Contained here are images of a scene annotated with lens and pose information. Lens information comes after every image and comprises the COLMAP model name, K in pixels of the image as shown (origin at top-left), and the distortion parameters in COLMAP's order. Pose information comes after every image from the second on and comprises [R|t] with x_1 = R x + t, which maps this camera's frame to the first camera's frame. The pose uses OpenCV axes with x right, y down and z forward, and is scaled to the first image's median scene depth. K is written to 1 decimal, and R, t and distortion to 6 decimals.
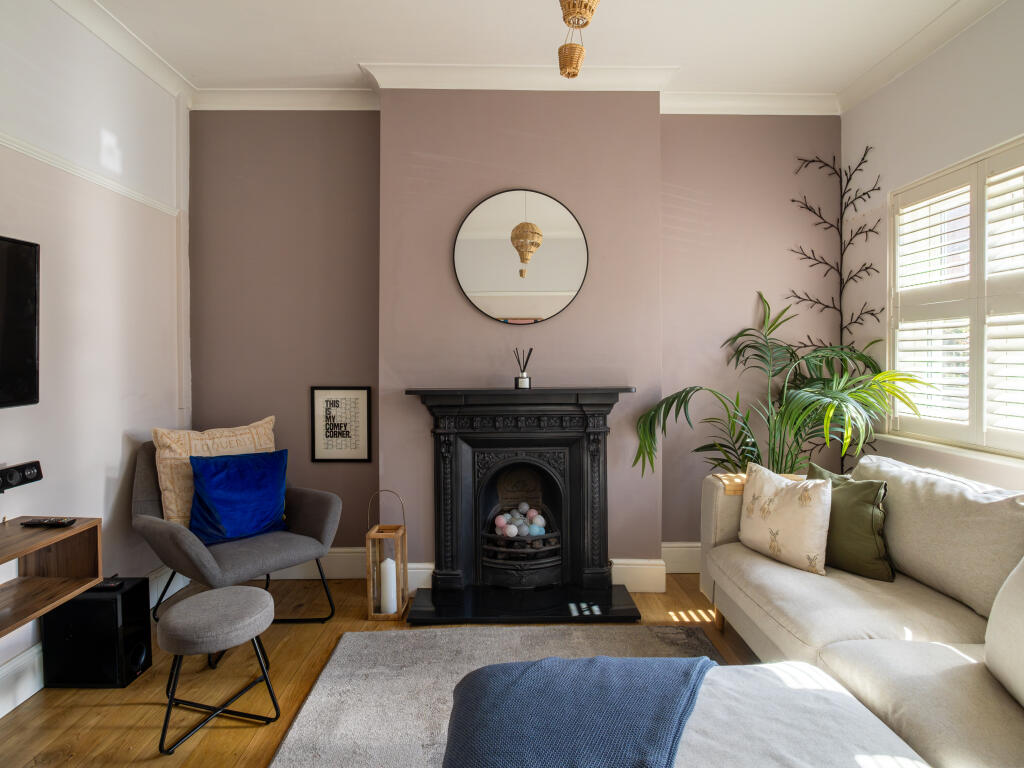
lens RADIAL K [[538.5, 0, 509.8], [0, 538.5, 374.4], [0, 0, 1]] dist [-0.004357, -0.000798]
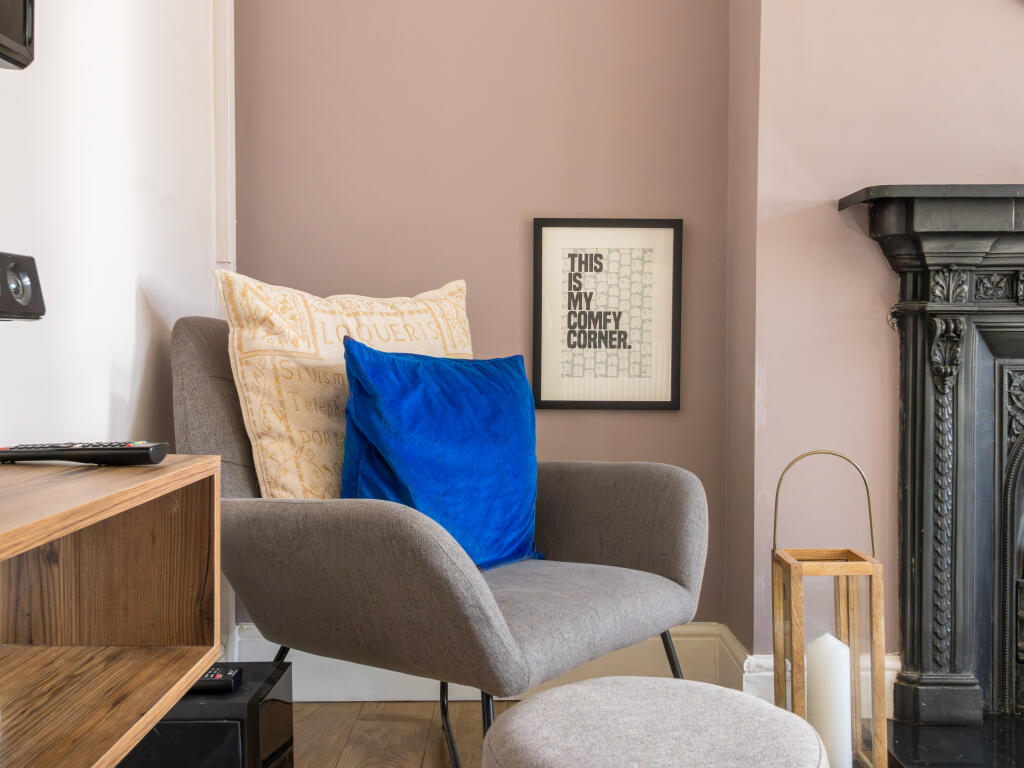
lens RADIAL K [[947.5, 0, 513.0], [0, 947.5, 384.7], [0, 0, 1]] dist [-0.021519, 0.000000]
pose [[0.999815, 0.003820, -0.018830, -0.410682], [-0.003748, 0.999986, 0.003849, 0.158500], [0.018844, -0.003778, 0.999815, 0.325621]]
